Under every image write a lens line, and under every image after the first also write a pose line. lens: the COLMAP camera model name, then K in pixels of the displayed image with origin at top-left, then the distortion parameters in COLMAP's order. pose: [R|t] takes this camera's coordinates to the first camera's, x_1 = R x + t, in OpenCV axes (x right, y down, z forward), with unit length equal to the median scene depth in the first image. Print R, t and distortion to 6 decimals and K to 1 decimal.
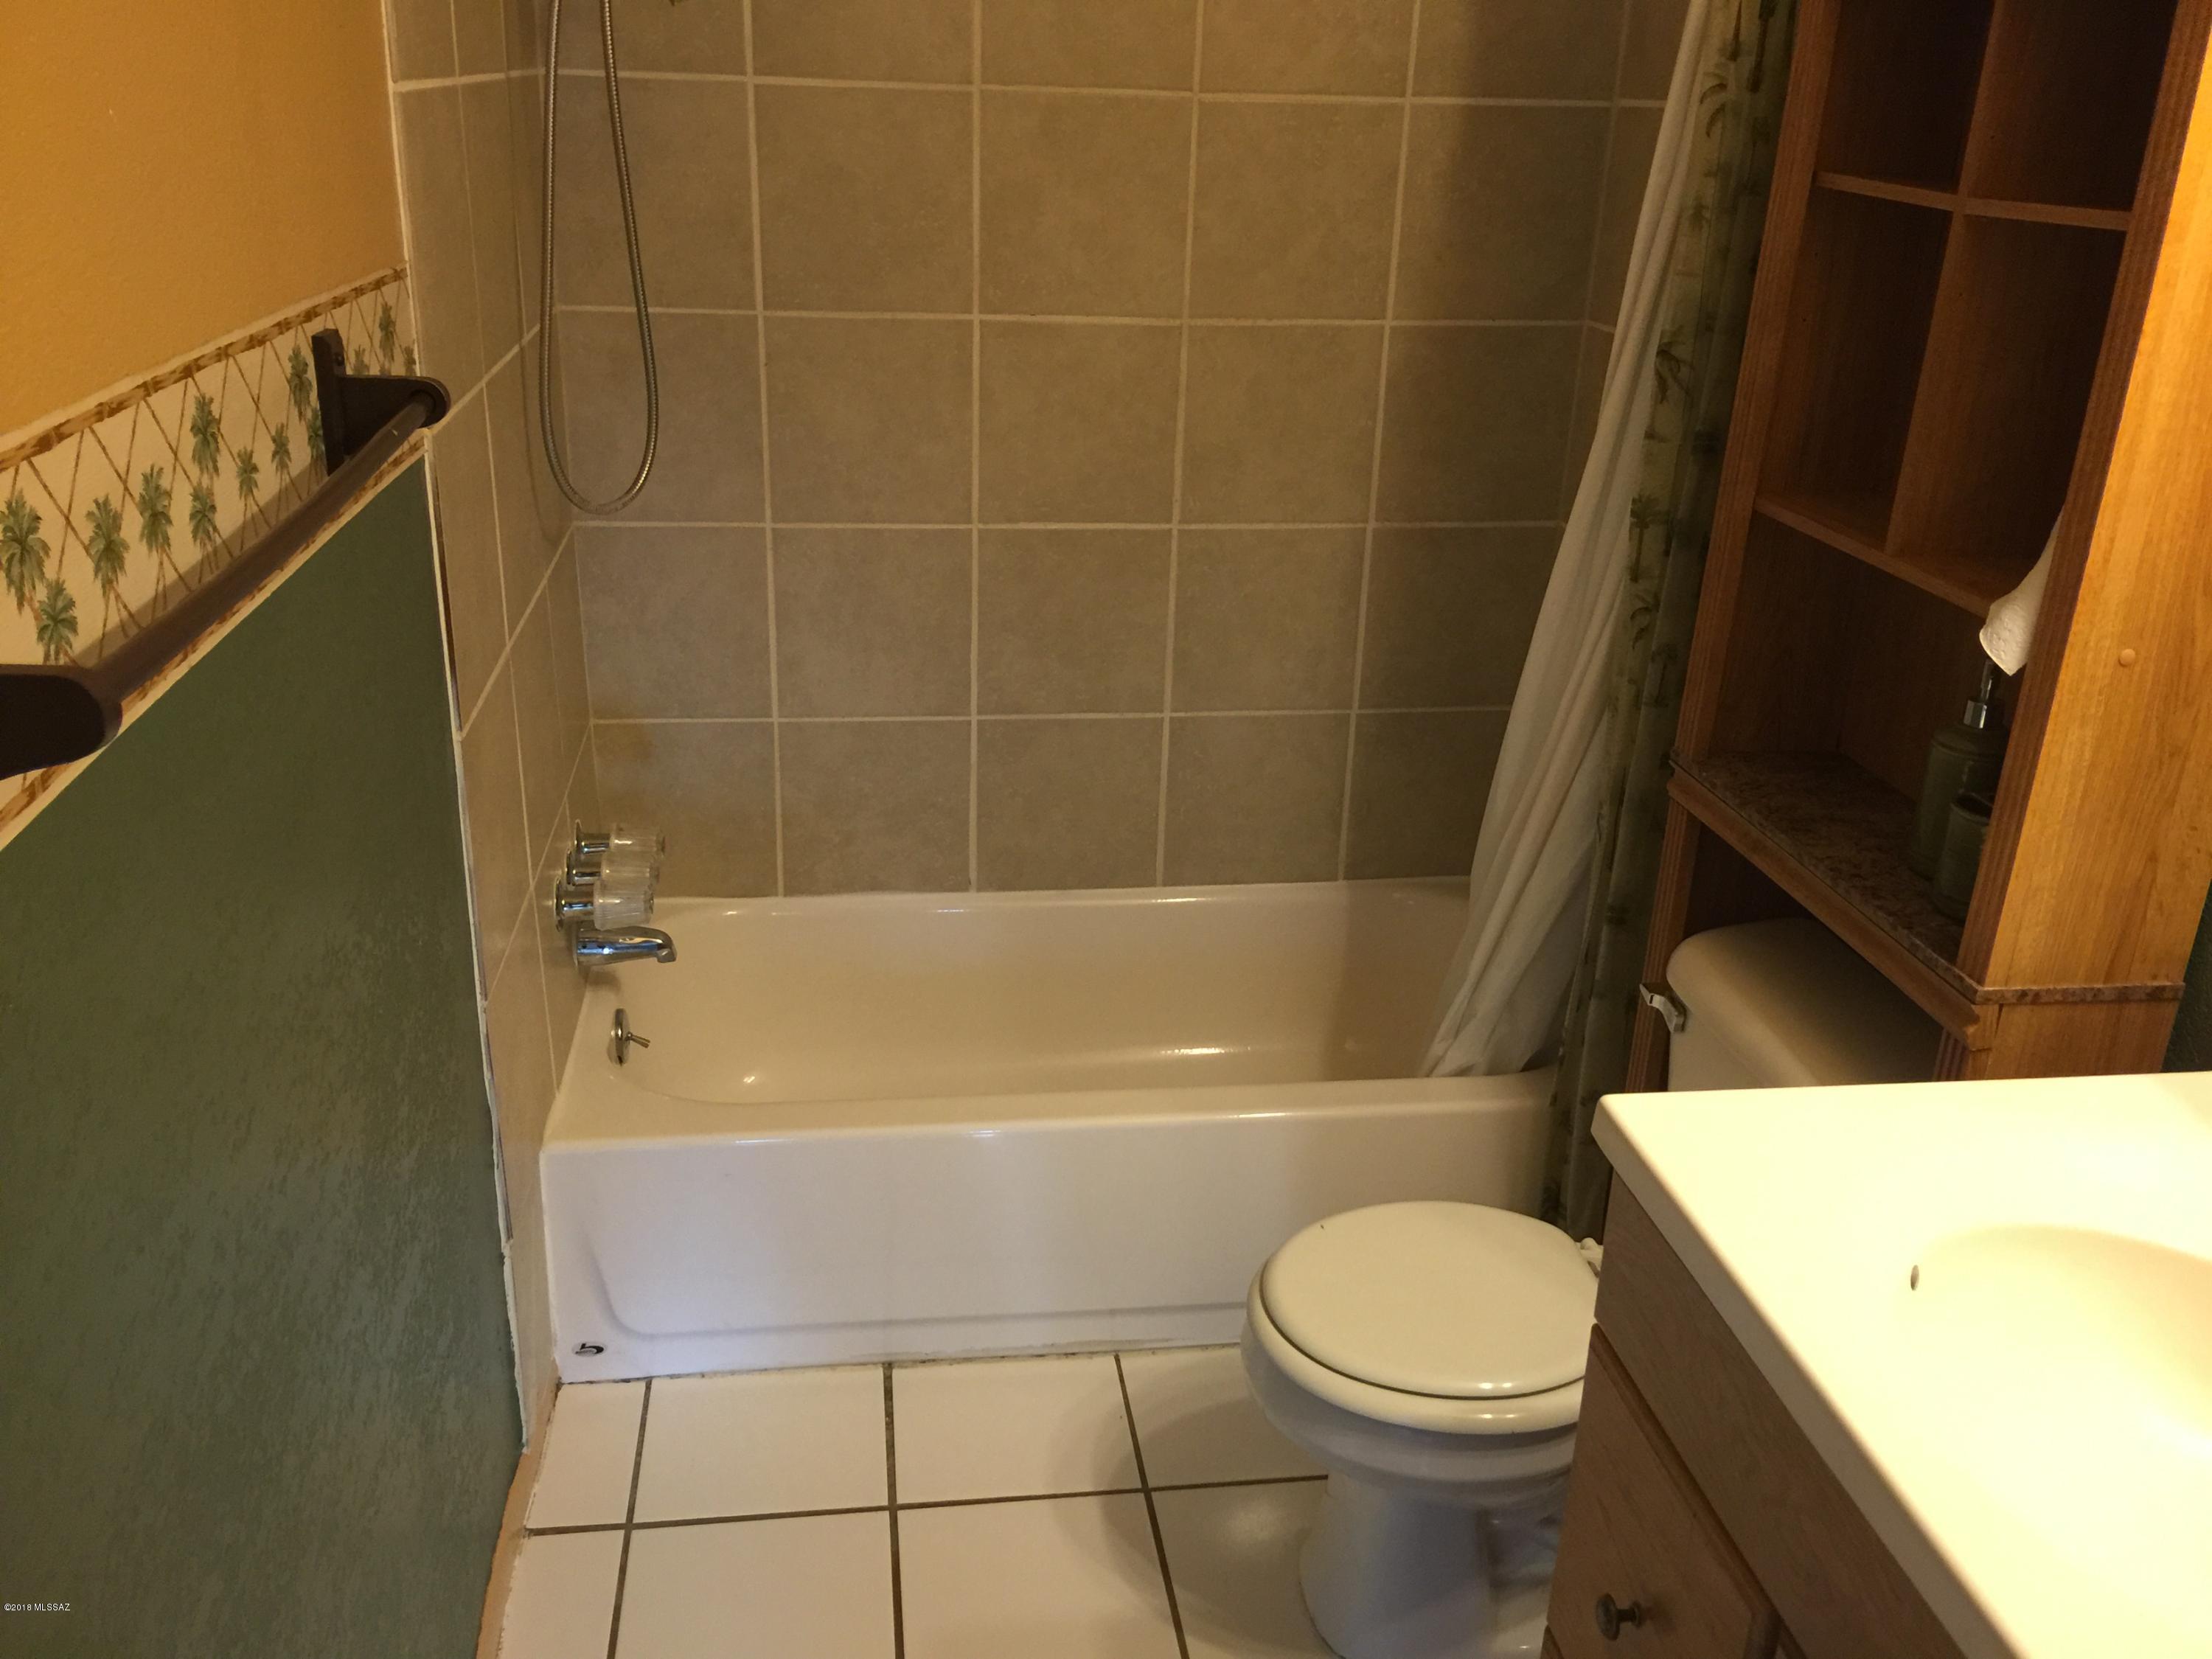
lens RADIAL K [[1871.8, 0, 1095.1], [0, 1871.8, 815.7], [0, 0, 1]] dist [0.088536, -0.159270]
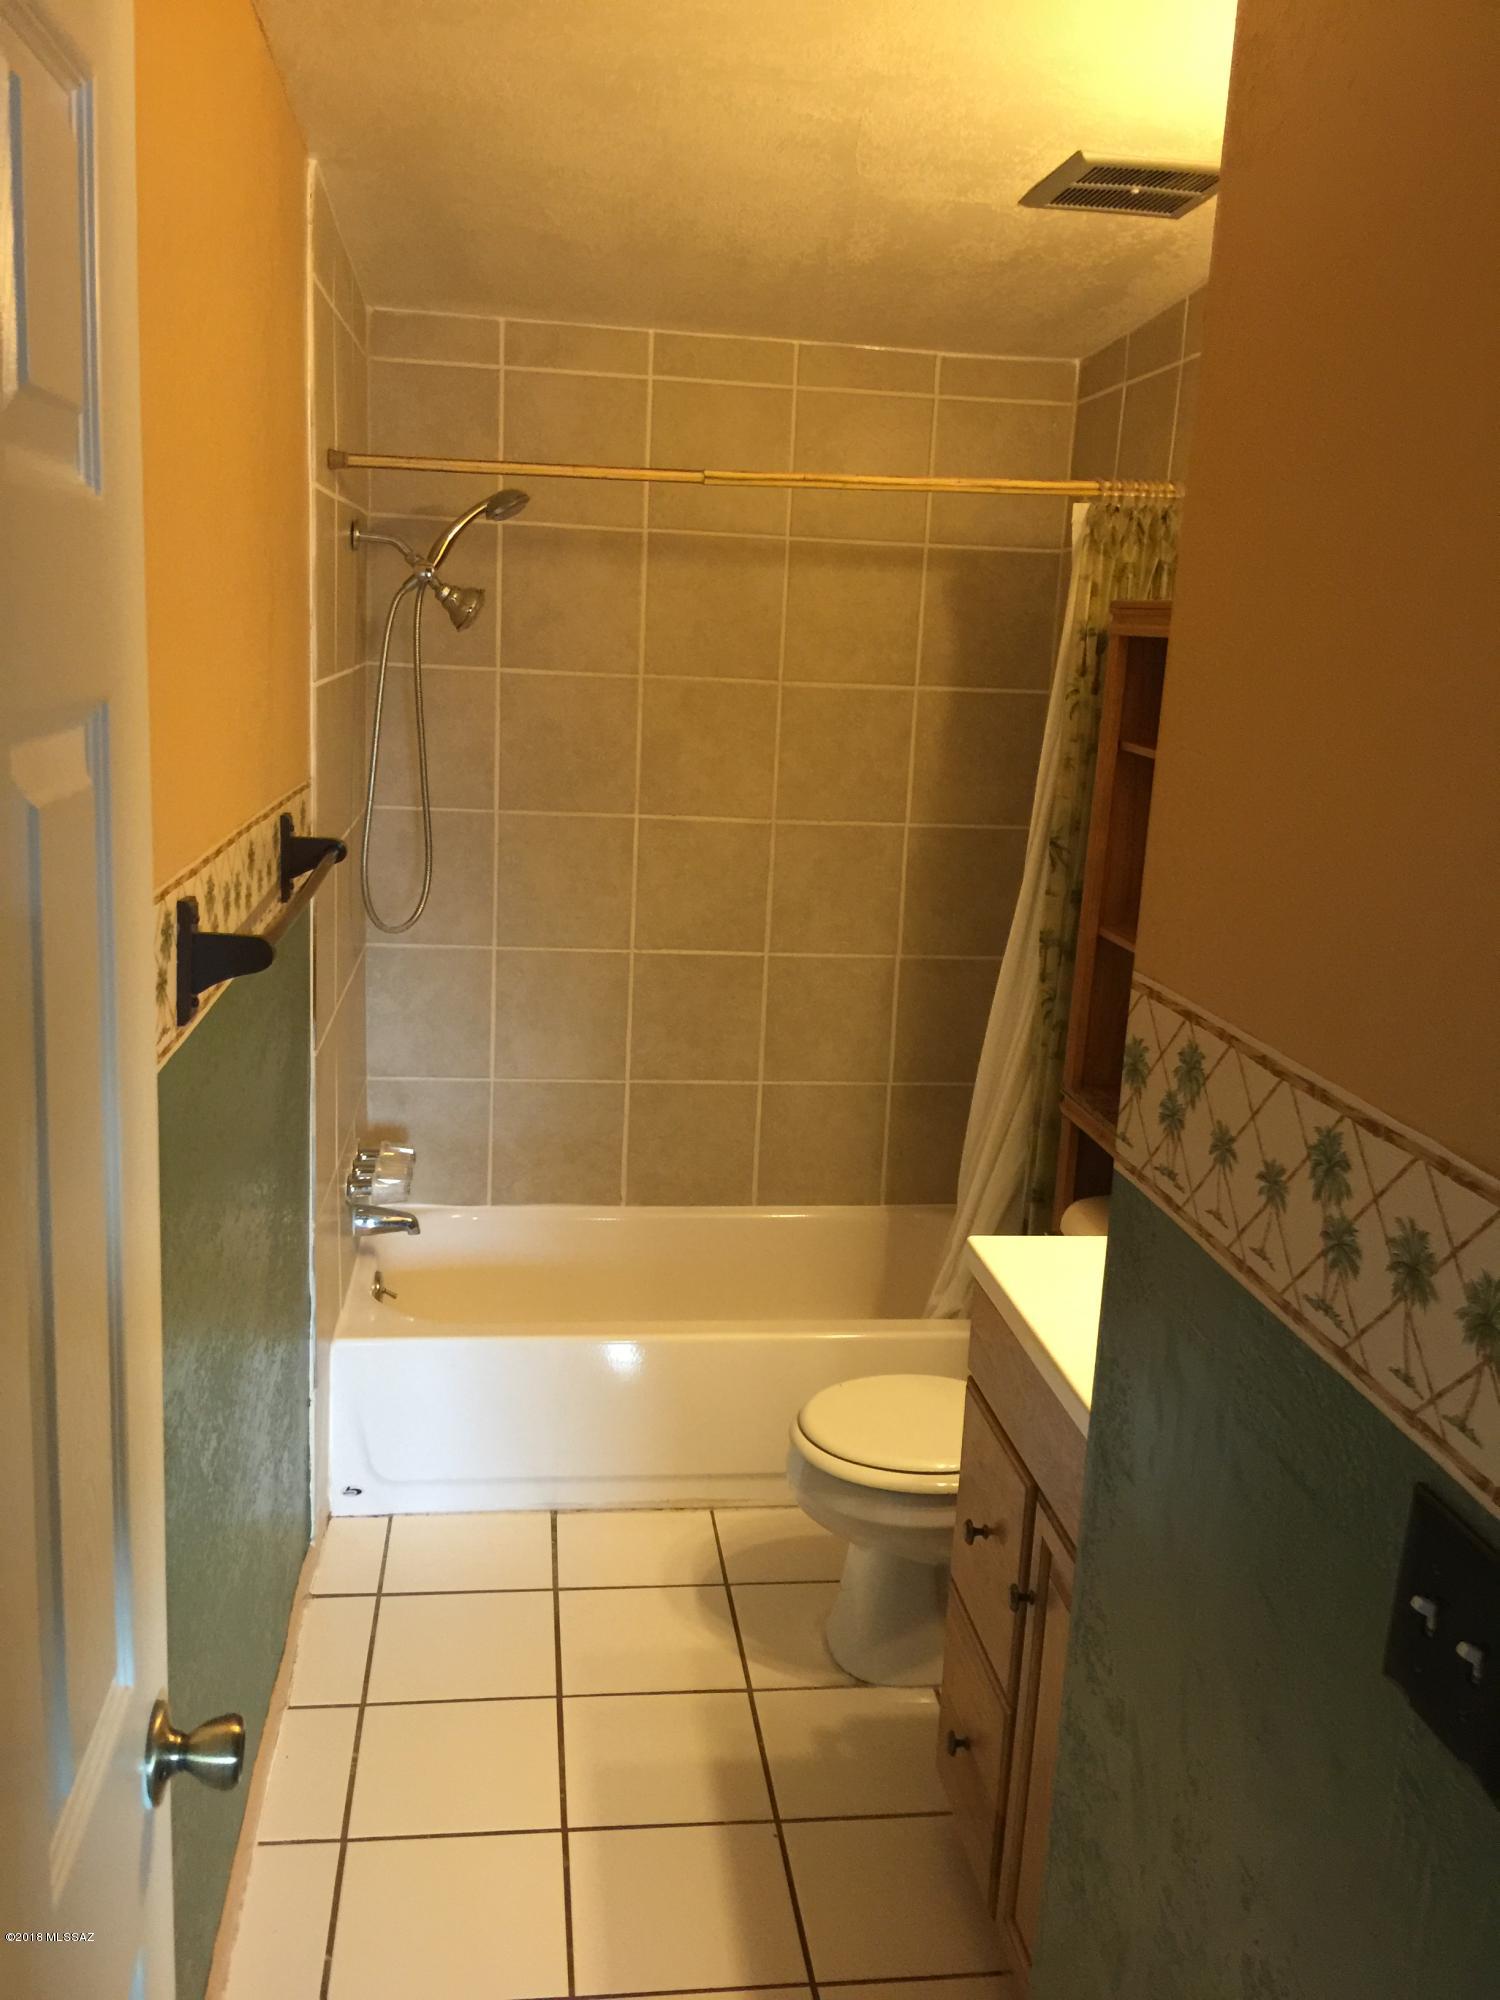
lens RADIAL K [[1692.4, 0, 722.5], [0, 1692.4, 969.1], [0, 0, 1]] dist [0.088536, -0.159270]
pose [[0.999732, 0.018208, -0.014294, 0.031530], [-0.020430, 0.984364, -0.174955, 0.107783], [0.010885, 0.175200, 0.984473, -0.371262]]
